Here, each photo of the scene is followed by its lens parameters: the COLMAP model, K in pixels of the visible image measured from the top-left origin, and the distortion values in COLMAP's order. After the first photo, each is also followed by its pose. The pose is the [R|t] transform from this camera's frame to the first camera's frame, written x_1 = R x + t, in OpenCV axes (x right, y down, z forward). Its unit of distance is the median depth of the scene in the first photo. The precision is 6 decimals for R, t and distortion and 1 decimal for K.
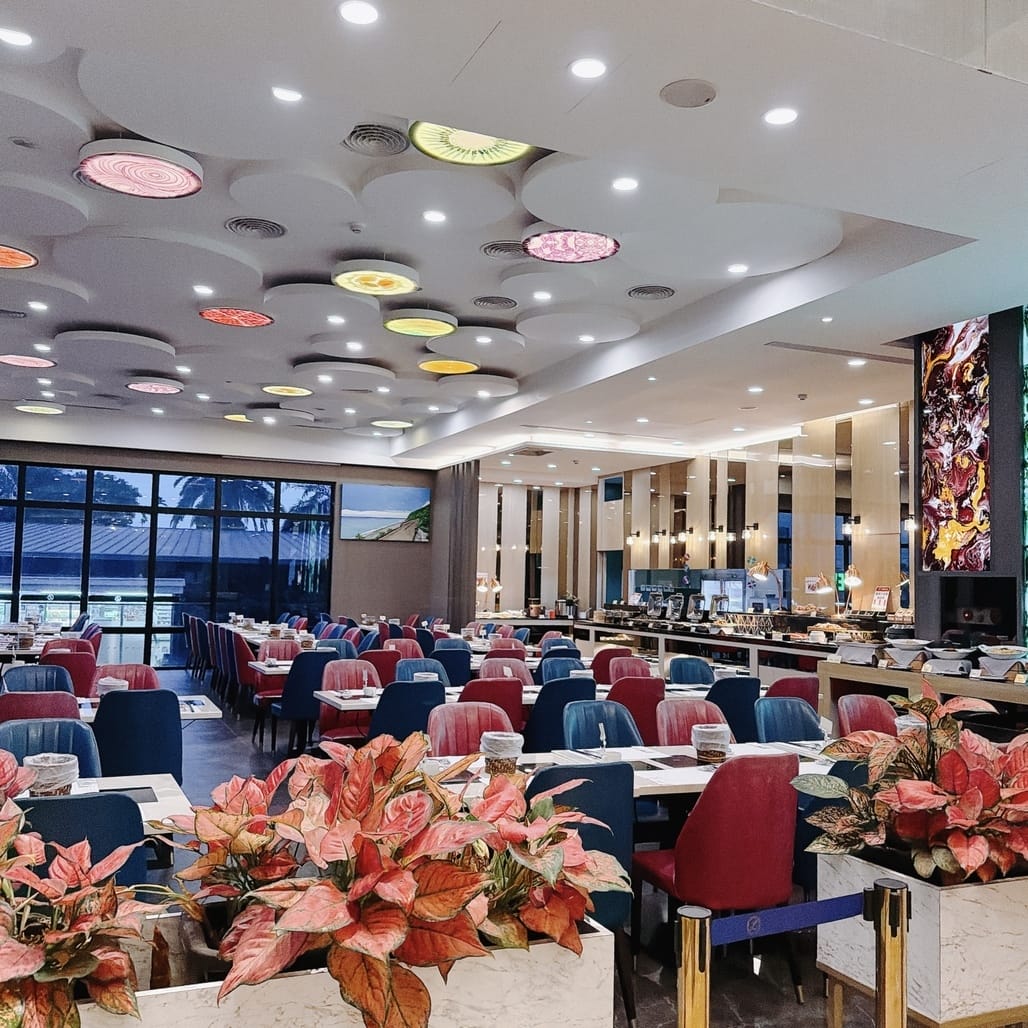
lens RADIAL K [[953.5, 0, 514.0], [0, 953.5, 514.0], [0, 0, 1]] dist [0.012003, 0.004985]
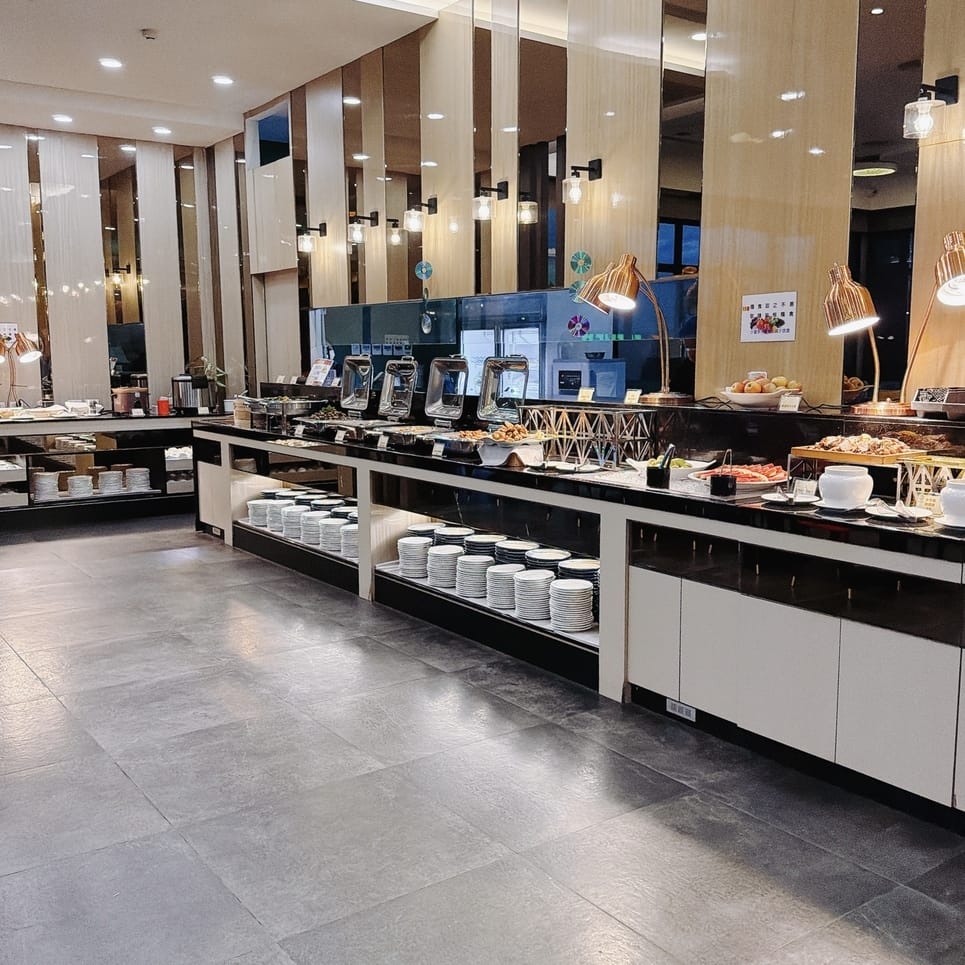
lens RADIAL K [[1026.7, 0, 479.5], [0, 1026.7, 496.8], [0, 0, 1]] dist [0.144533, -0.011221]
pose [[0.977831, -0.058206, 0.201141, 0.108997], [0.014170, 0.976780, 0.213775, 0.046864], [-0.208914, -0.206186, 0.955951, 0.544156]]
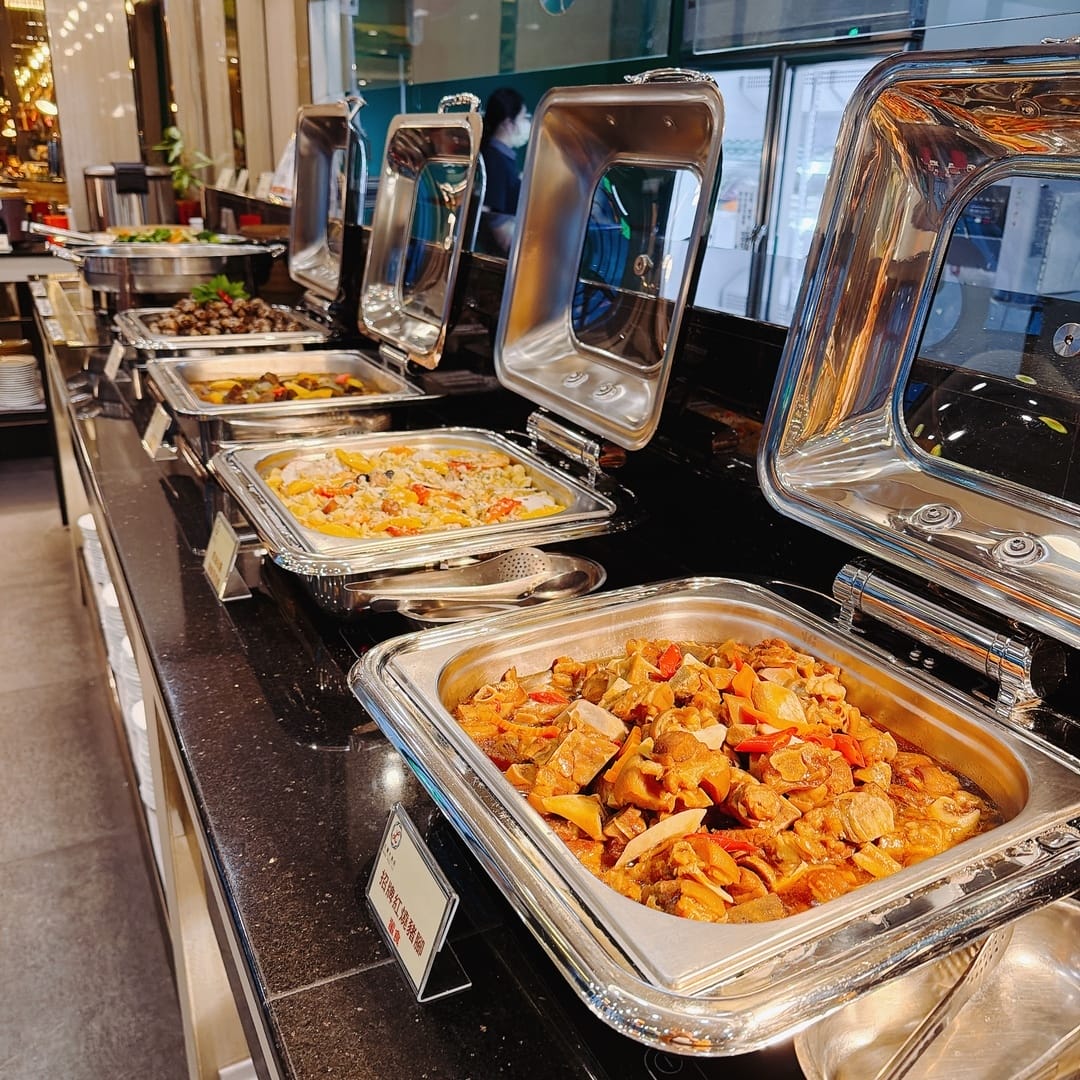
lens RADIAL K [[1001.7, 0, 540.0], [0, 1001.7, 540.0], [0, 0, 1]] dist [0.012003, 0.004985]
pose [[0.997295, -0.017110, 0.071479, 0.174515], [-0.014908, 0.905217, 0.424689, 0.080937], [-0.071970, -0.424606, 0.902513, 0.890327]]
